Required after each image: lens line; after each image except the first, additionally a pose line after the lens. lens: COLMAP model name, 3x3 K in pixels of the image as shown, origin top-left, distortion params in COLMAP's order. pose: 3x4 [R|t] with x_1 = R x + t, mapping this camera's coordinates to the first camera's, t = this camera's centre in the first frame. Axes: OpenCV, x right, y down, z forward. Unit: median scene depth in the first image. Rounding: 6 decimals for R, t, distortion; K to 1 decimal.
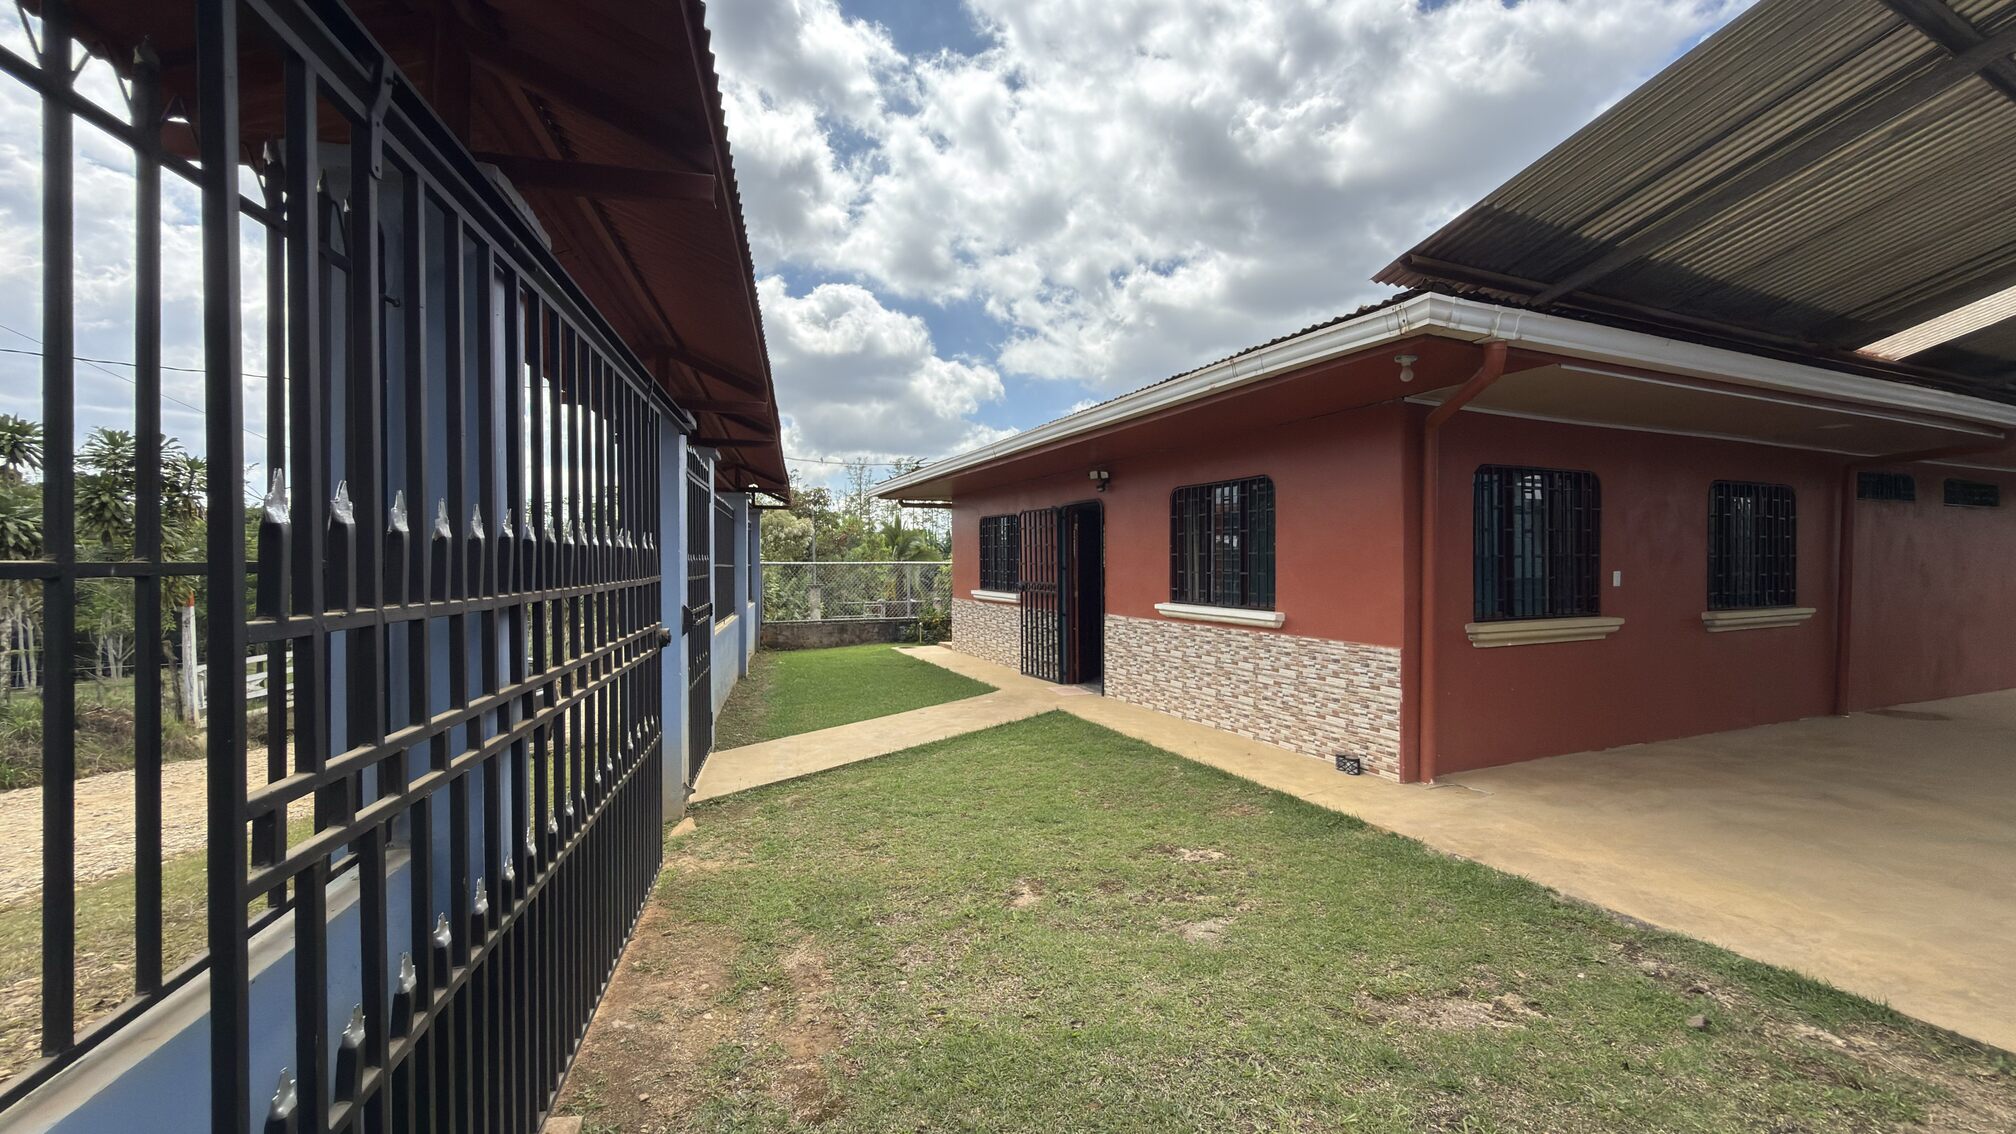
lens RADIAL K [[804.1, 0, 1018.1], [0, 804.1, 566.3], [0, 0, 1]] dist [-0.001758, 0.000458]
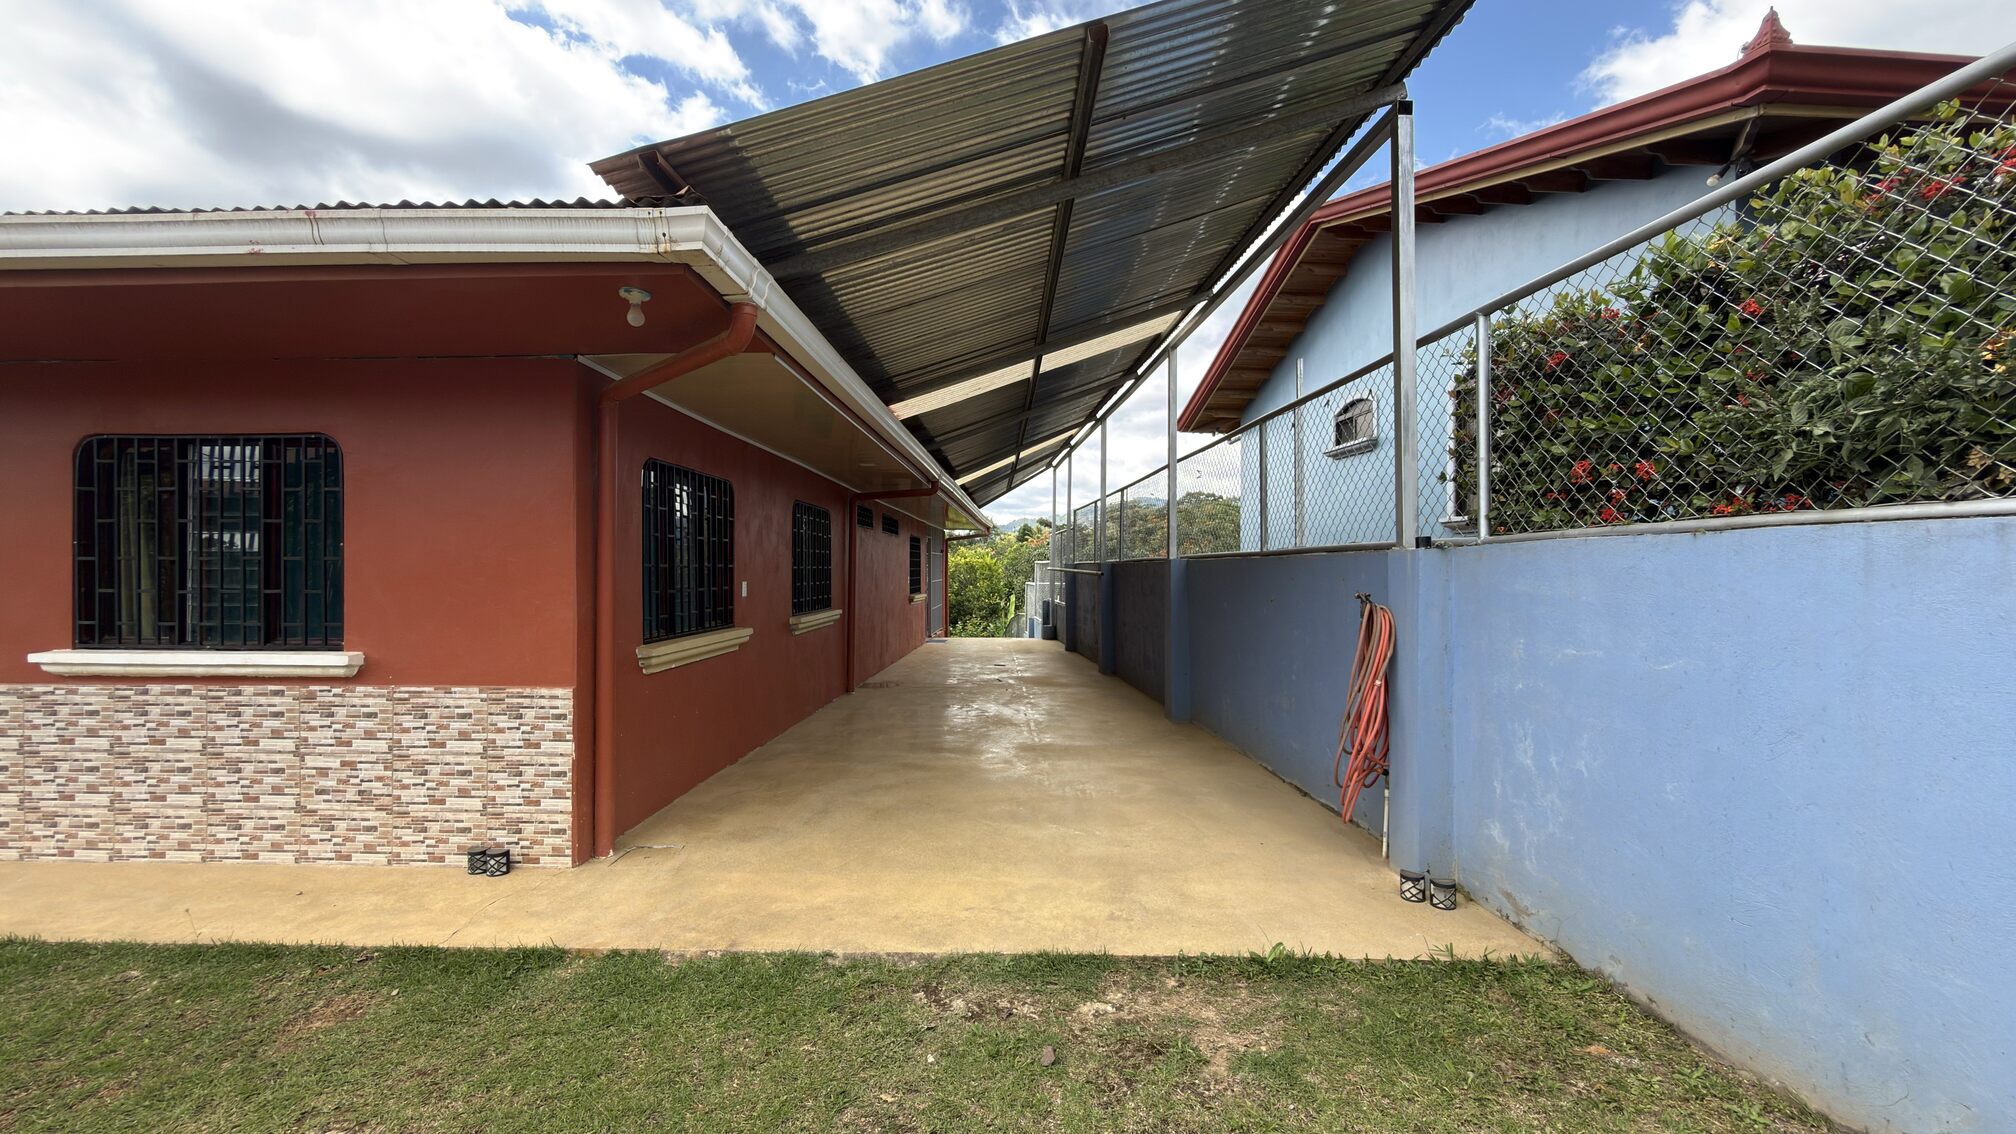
lens RADIAL K [[804.1, 0, 1000.1], [0, 804.1, 568.7], [0, 0, 1]] dist [-0.001758, 0.000458]
pose [[0.448432, 0.004127, 0.893808, -0.014283], [0.004444, 0.999967, -0.006847, -0.001713], [-0.893806, 0.007043, 0.448398, 0.267231]]
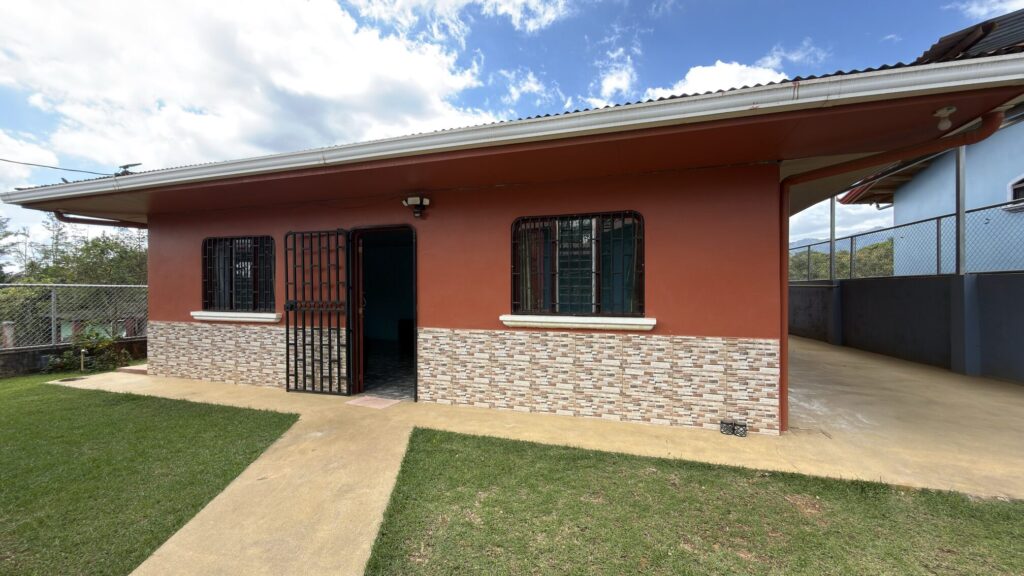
lens RADIAL K [[408.5, 0, 506.0], [0, 408.5, 288.9], [0, 0, 1]] dist [-0.001758, 0.000458]
pose [[0.679258, -0.013291, 0.733779, -0.318086], [0.010024, 0.999911, 0.008833, 0.003337], [-0.733831, 0.001356, 0.679331, 0.756684]]
